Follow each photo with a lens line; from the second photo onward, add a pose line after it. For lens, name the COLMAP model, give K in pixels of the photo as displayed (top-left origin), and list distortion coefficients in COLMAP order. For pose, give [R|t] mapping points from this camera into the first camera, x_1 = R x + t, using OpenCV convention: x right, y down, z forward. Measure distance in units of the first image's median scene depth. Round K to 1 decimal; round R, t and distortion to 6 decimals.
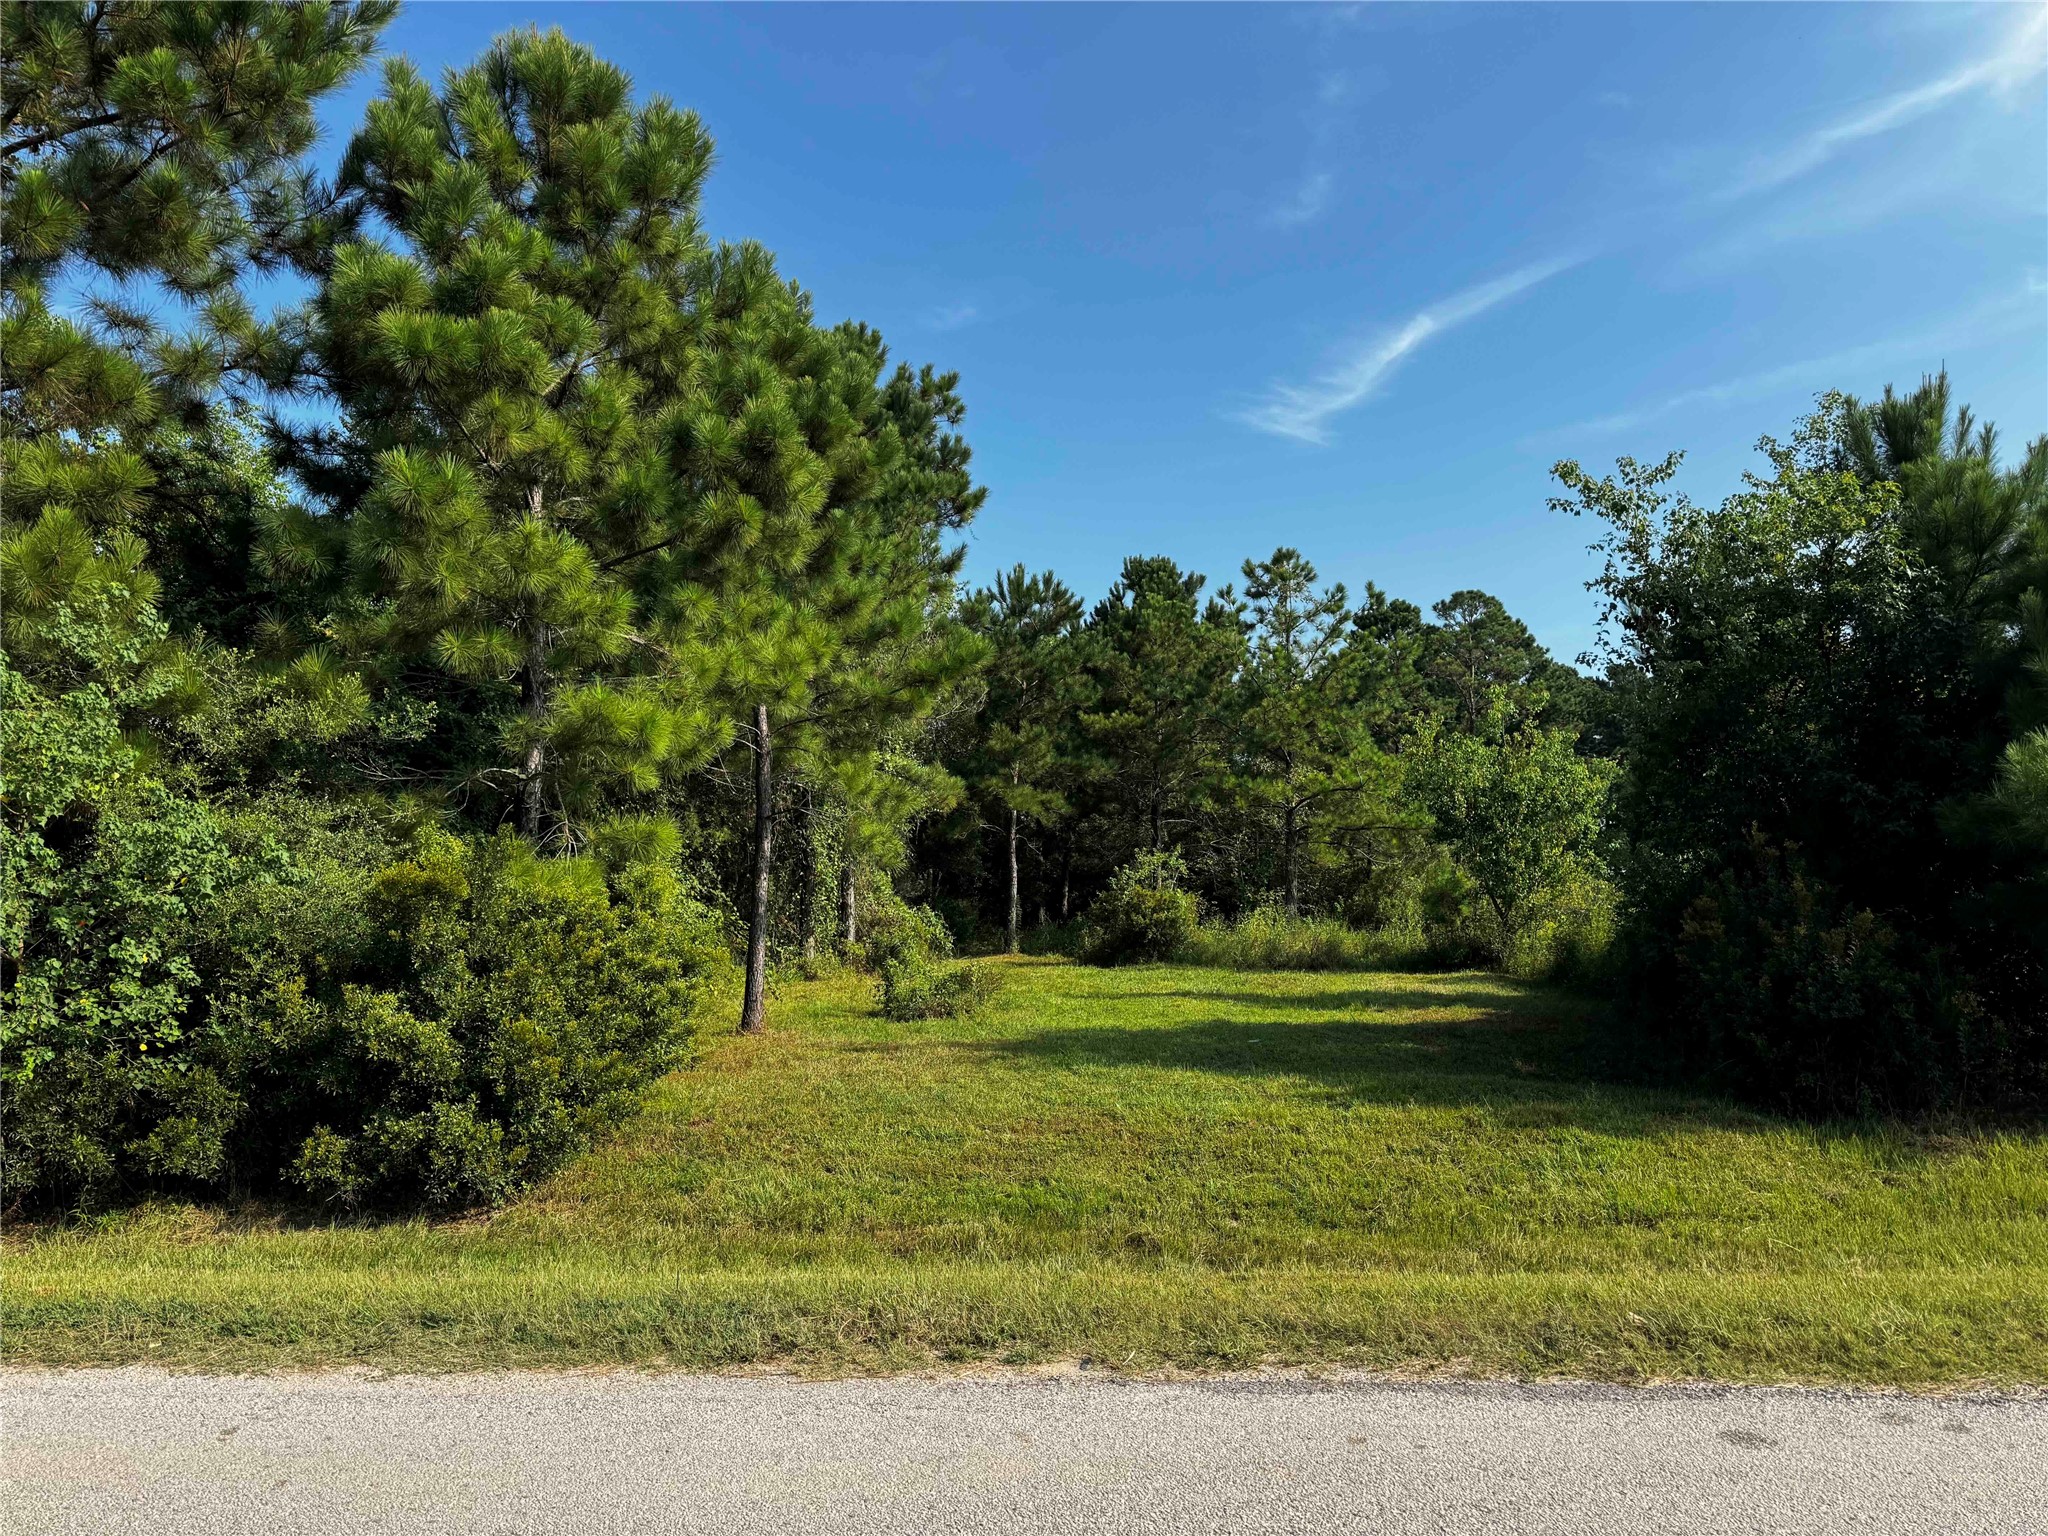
lens RADIAL K [[1437.8, 0, 1015.4], [0, 1437.8, 773.0], [0, 0, 1]] dist [0.141895, -0.220431]
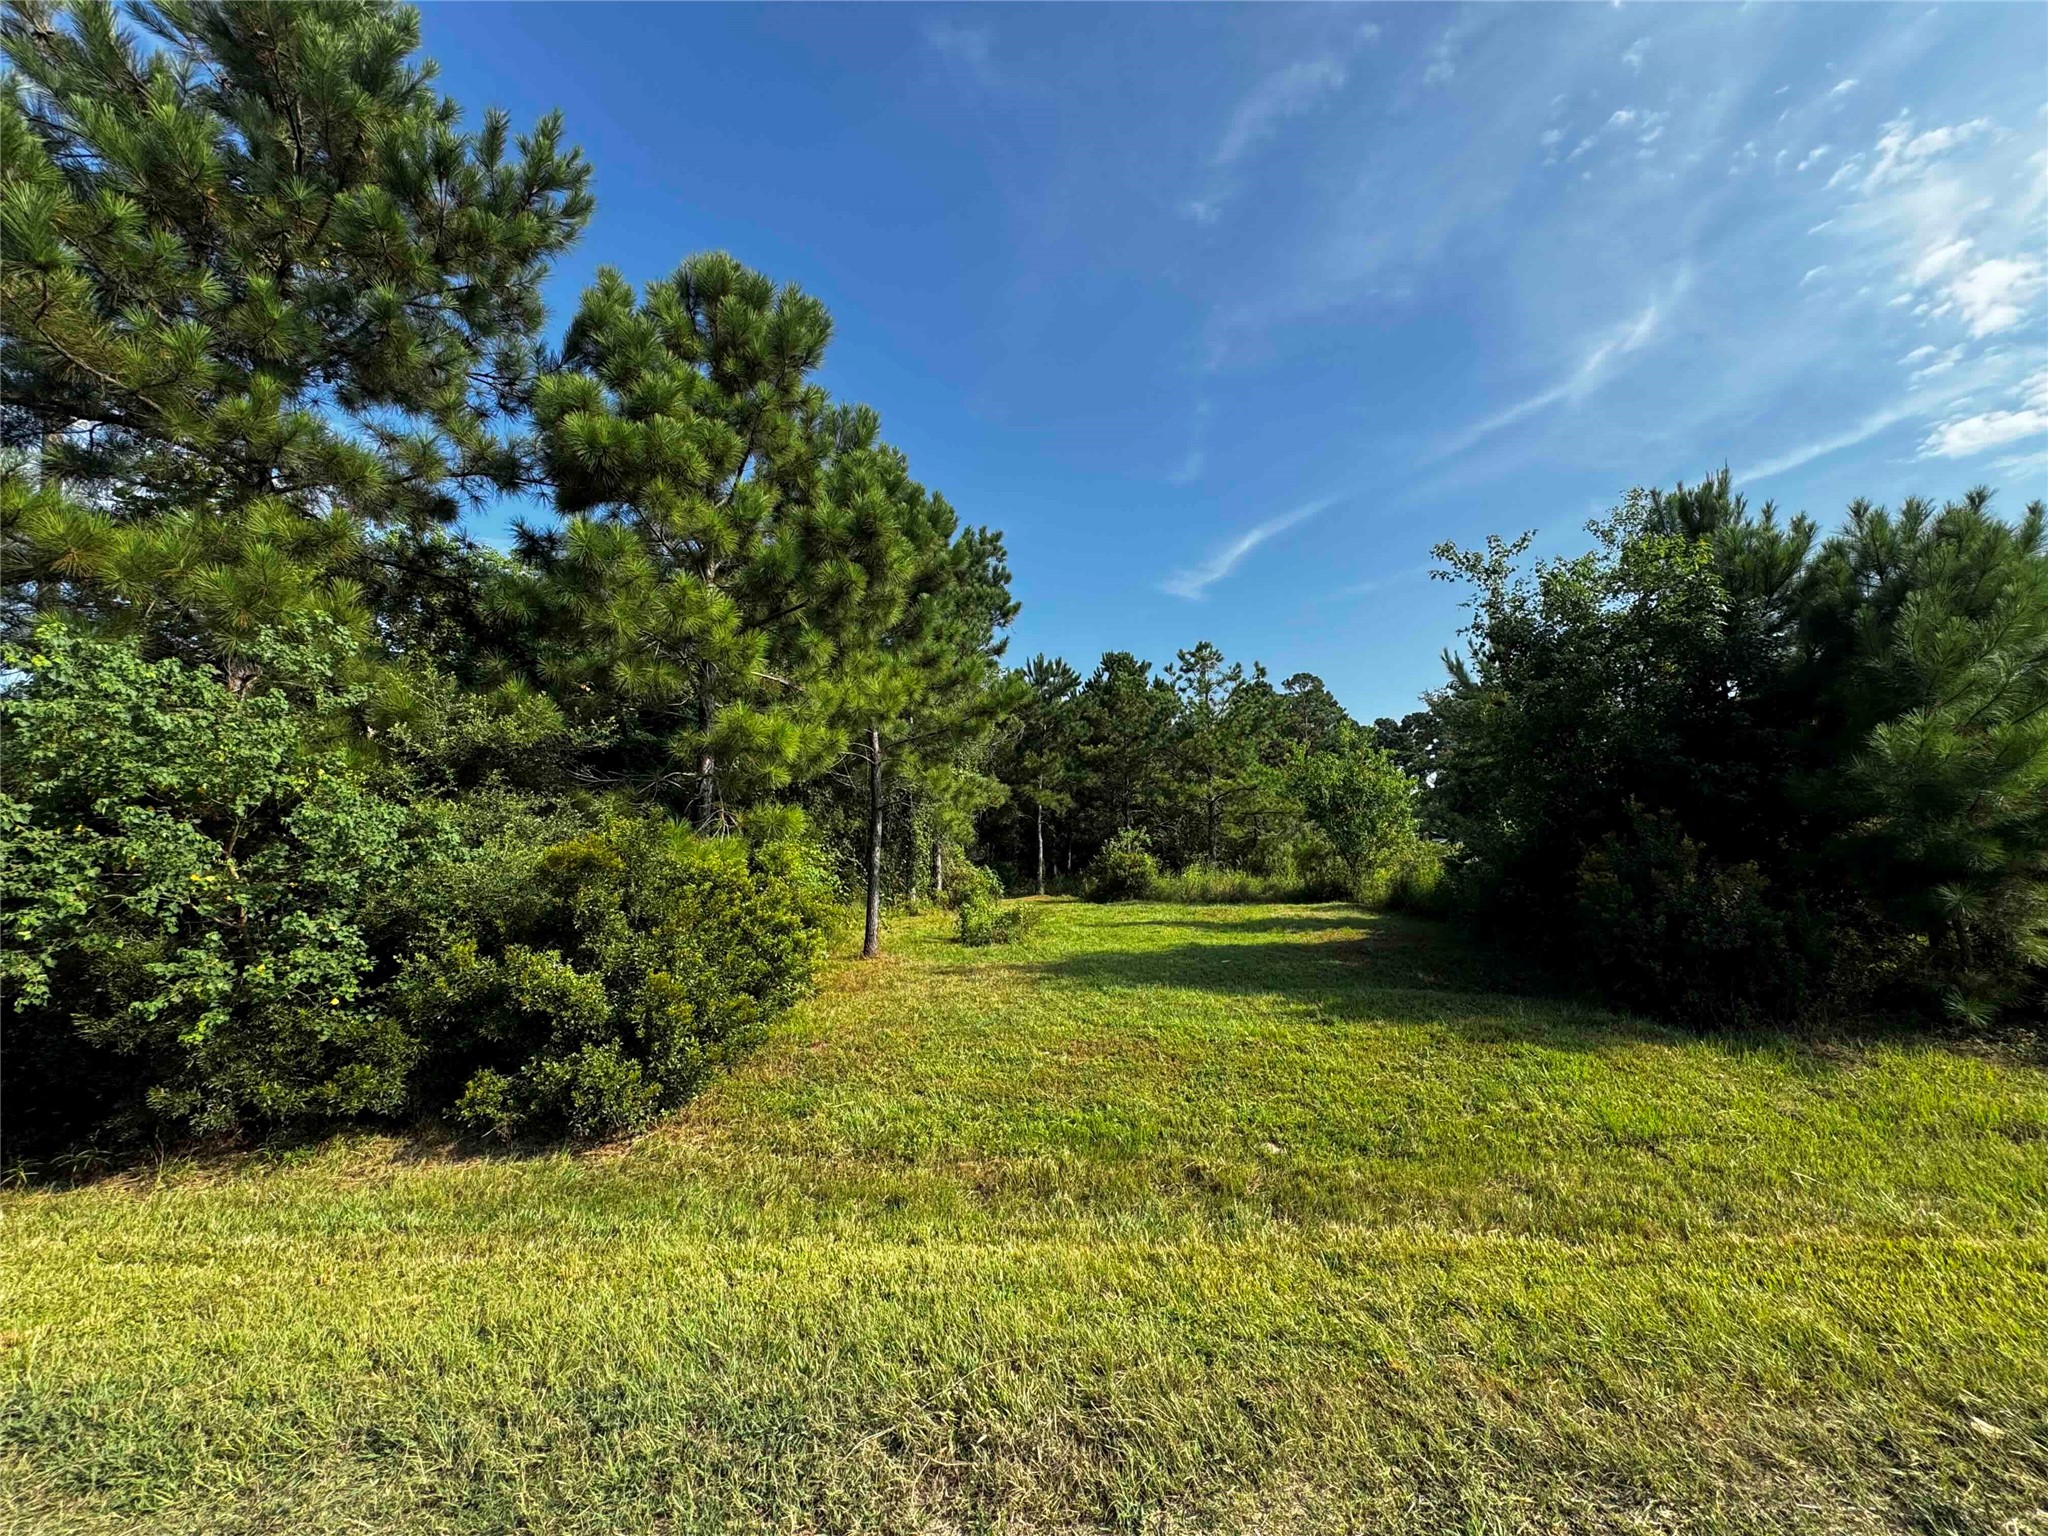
lens RADIAL K [[825.0, 0, 1024.0], [0, 825.0, 768.0], [0, 0, 1]] dist [-0.000720, 0.000027]
pose [[0.999810, -0.015852, -0.011363, -0.023663], [0.015580, 0.999598, -0.023675, 0.017486], [0.011734, 0.023493, 0.999655, 0.248764]]
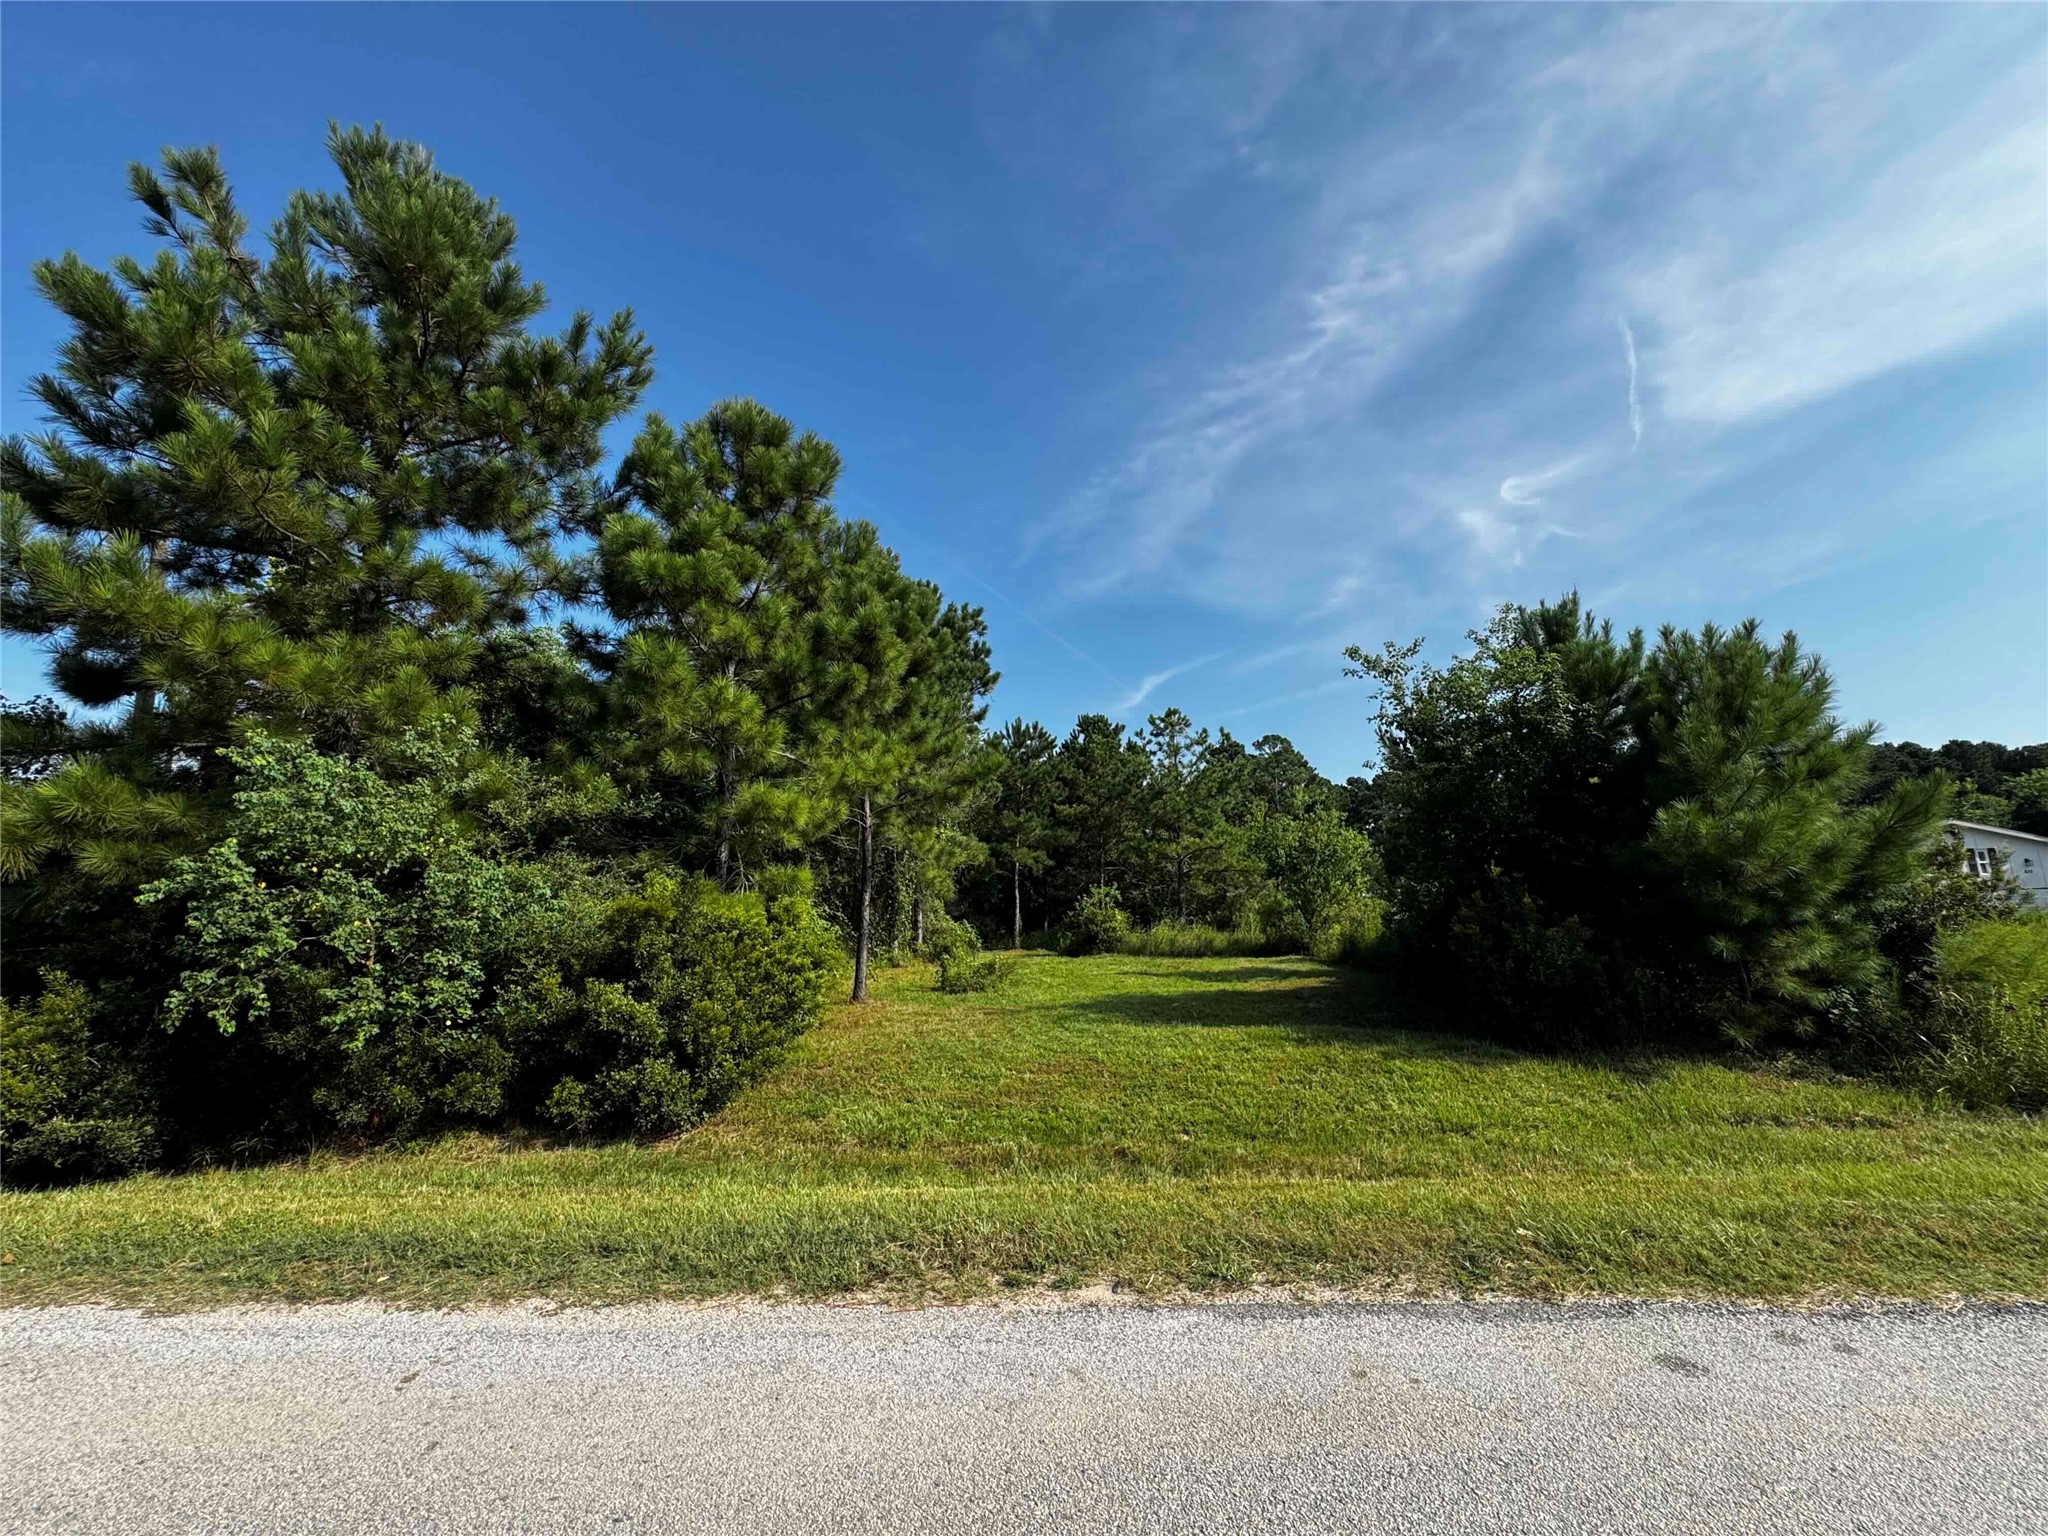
lens RADIAL K [[825.0, 0, 1024.0], [0, 825.0, 768.0], [0, 0, 1]] dist [-0.000720, 0.000027]
pose [[0.999866, -0.009183, 0.013531, -0.014946], [0.010362, 0.995909, -0.089763, 0.007610], [-0.012651, 0.089891, 0.995871, 0.099571]]
